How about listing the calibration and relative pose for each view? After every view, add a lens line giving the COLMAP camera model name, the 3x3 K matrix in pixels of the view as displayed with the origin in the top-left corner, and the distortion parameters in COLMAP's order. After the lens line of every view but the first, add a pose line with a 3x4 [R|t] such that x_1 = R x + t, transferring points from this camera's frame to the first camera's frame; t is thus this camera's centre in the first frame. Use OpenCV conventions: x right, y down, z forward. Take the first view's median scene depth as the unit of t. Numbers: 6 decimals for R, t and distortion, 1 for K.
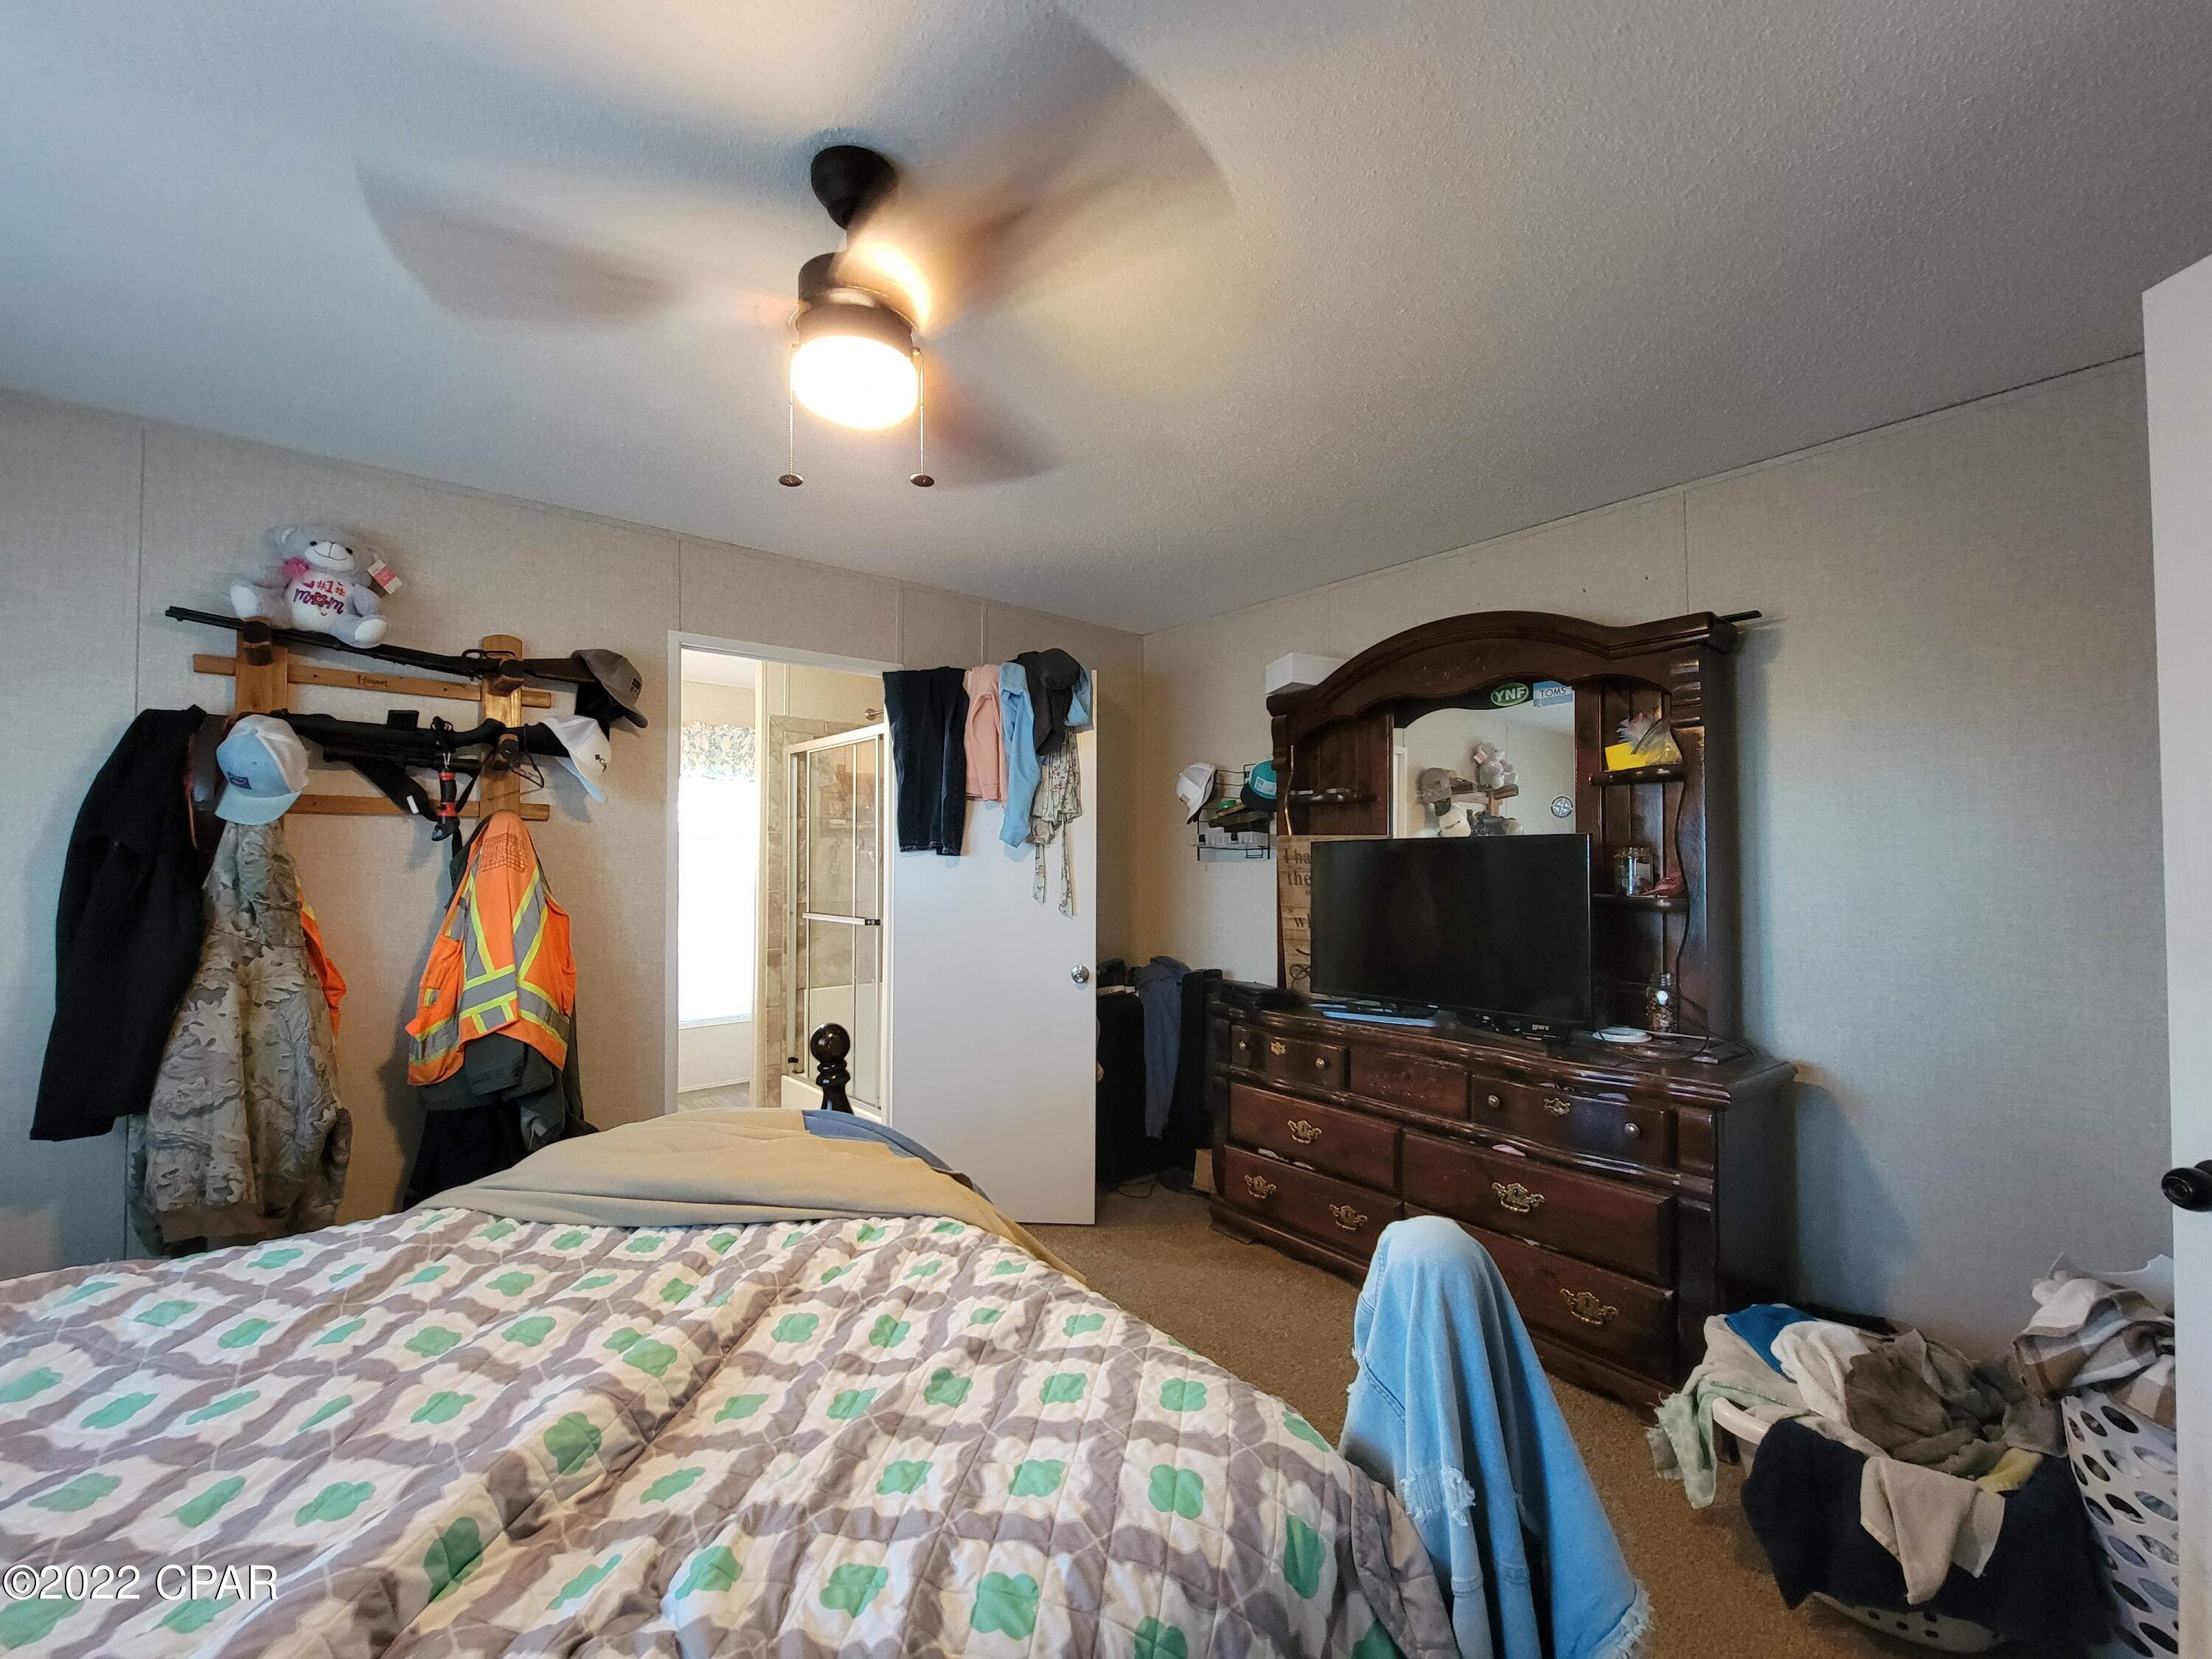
lens RADIAL K [[884.3, 0, 1106.0], [0, 884.3, 844.5], [0, 0, 1]] dist [-0.003263, 0.000004]
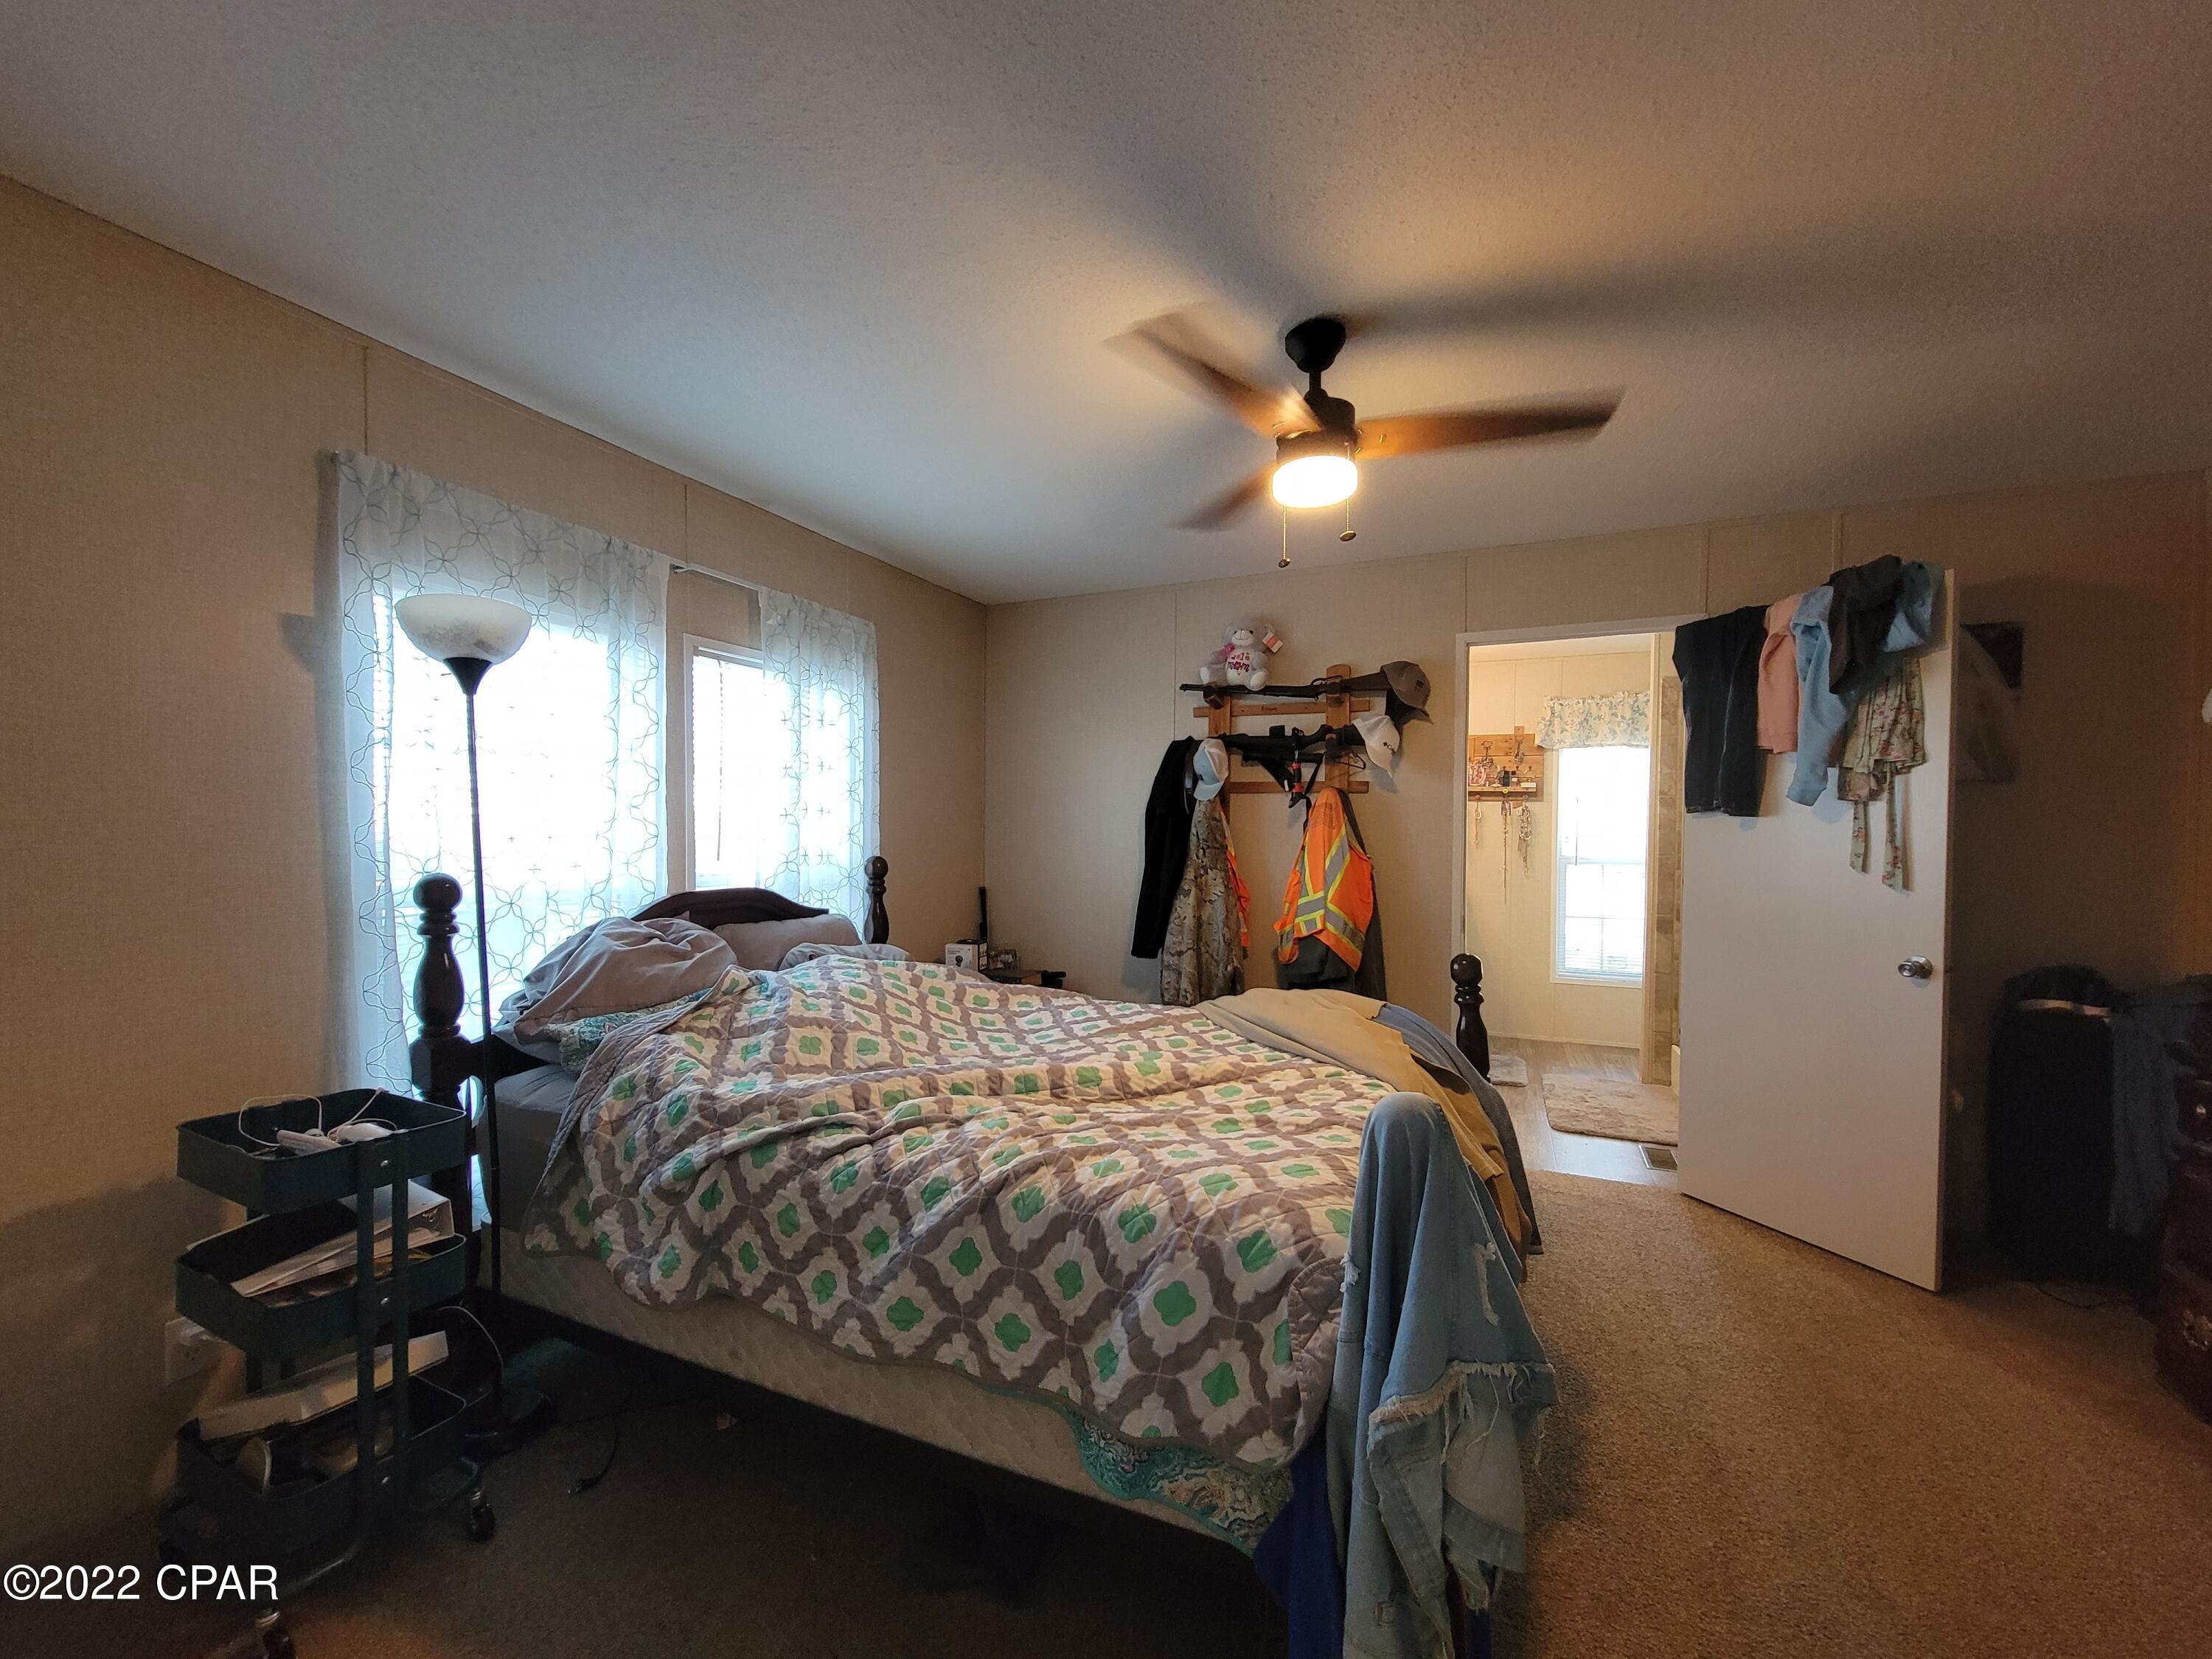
lens RADIAL K [[884.3, 0, 1119.2], [0, 884.3, 845.7], [0, 0, 1]] dist [-0.003263, 0.000004]
pose [[0.450683, 0.020742, -0.892443, 0.516879], [0.010131, 0.999547, 0.028347, 0.015218], [0.892626, -0.021817, 0.450269, 0.033137]]
